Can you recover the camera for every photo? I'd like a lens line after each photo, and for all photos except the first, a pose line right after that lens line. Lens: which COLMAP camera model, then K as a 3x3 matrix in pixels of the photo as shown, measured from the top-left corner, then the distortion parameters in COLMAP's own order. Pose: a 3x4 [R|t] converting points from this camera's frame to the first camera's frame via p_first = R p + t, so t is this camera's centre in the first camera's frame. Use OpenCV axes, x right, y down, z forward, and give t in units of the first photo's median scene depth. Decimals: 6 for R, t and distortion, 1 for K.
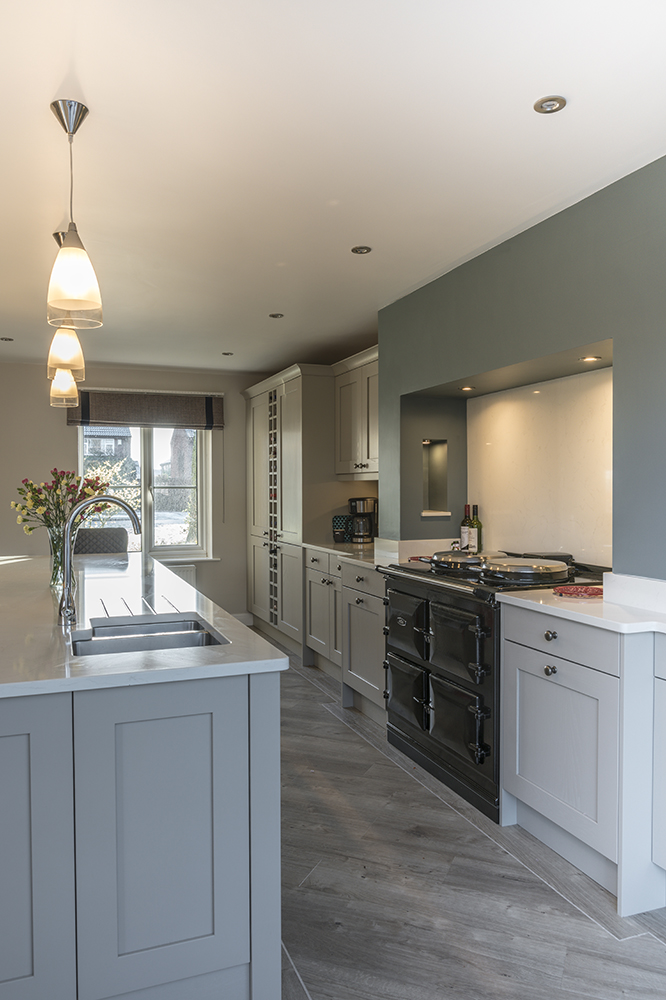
lens RADIAL K [[705.1, 0, 328.9], [0, 705.1, 503.7], [0, 0, 1]] dist [-0.007697, 0.004959]
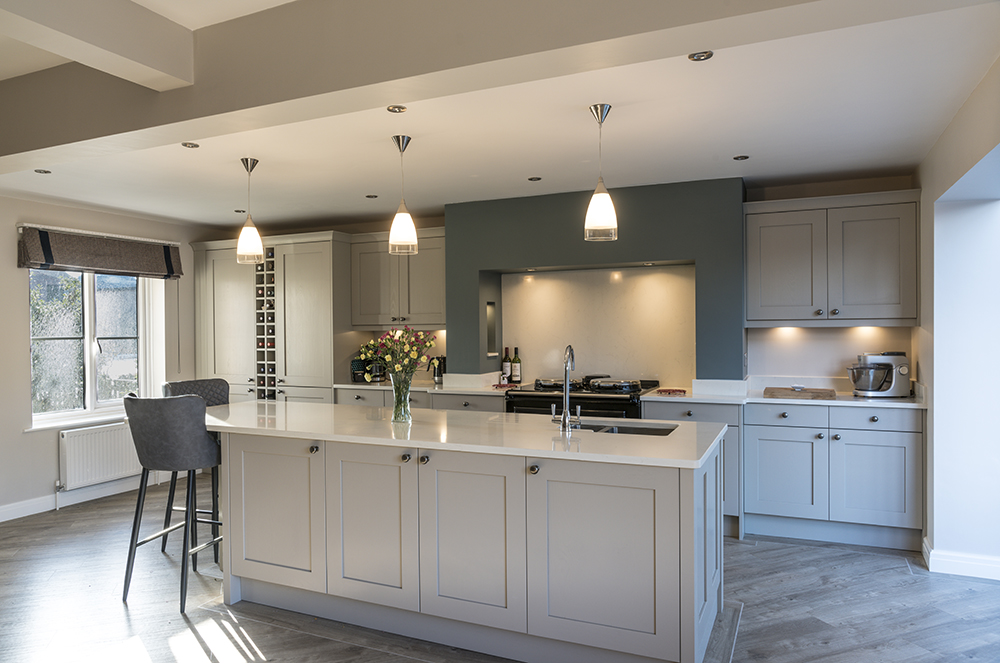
lens RADIAL K [[686.7, 0, 467.4], [0, 686.7, 332.1], [0, 0, 1]] dist [-0.010730, 0.005971]
pose [[0.730707, -0.007922, 0.682645, -1.157172], [0.023424, 0.999635, -0.013472, -0.018065], [-0.682289, 0.025834, 0.730626, 0.037486]]
